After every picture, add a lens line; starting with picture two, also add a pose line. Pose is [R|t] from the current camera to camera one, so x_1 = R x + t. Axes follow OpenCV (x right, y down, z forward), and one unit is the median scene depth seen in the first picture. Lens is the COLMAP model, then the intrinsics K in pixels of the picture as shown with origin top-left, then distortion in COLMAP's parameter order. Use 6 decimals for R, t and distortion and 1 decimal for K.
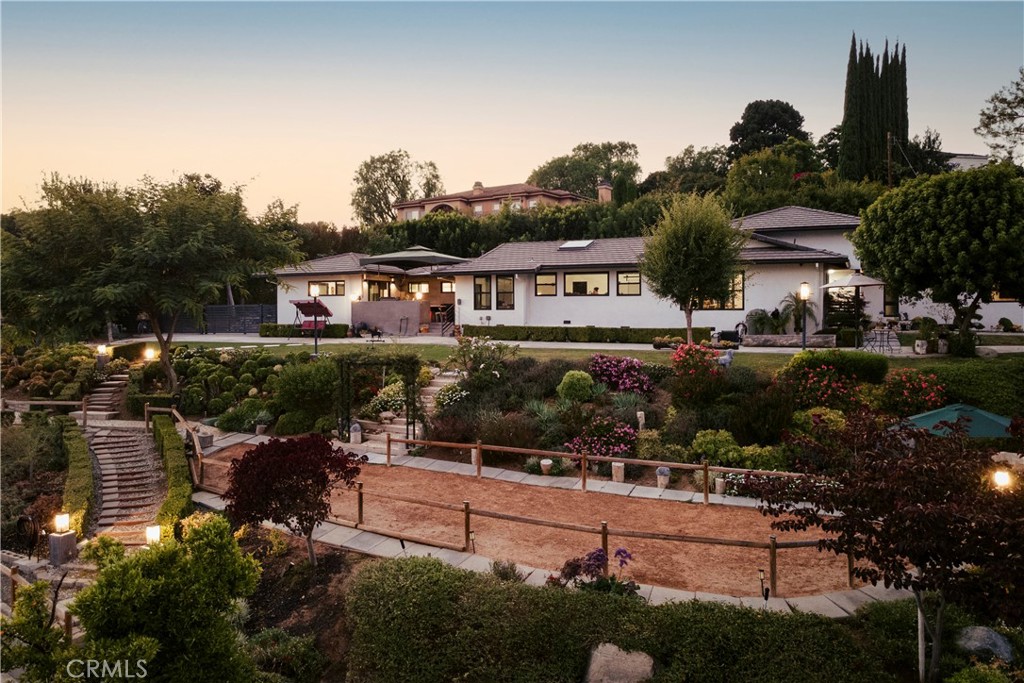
lens RADIAL K [[726.2, 0, 512.2], [0, 726.2, 320.6], [0, 0, 1]] dist [0.002502, 0.049432]
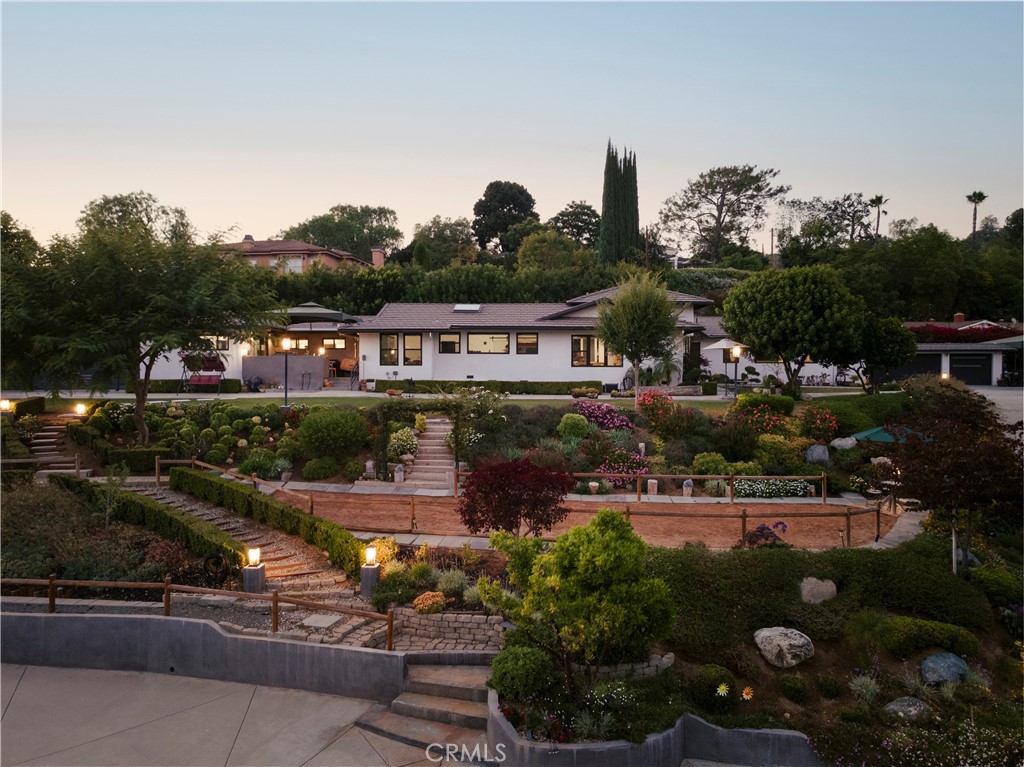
lens RADIAL K [[712.7, 0, 512.0], [0, 712.7, 383.5], [0, 0, 1]] dist [0.027626, -0.001559]
pose [[0.921935, -0.001395, 0.387343, -0.280995], [0.000282, 0.999996, 0.002928, 0.008802], [-0.387345, -0.002591, 0.921931, -0.040031]]
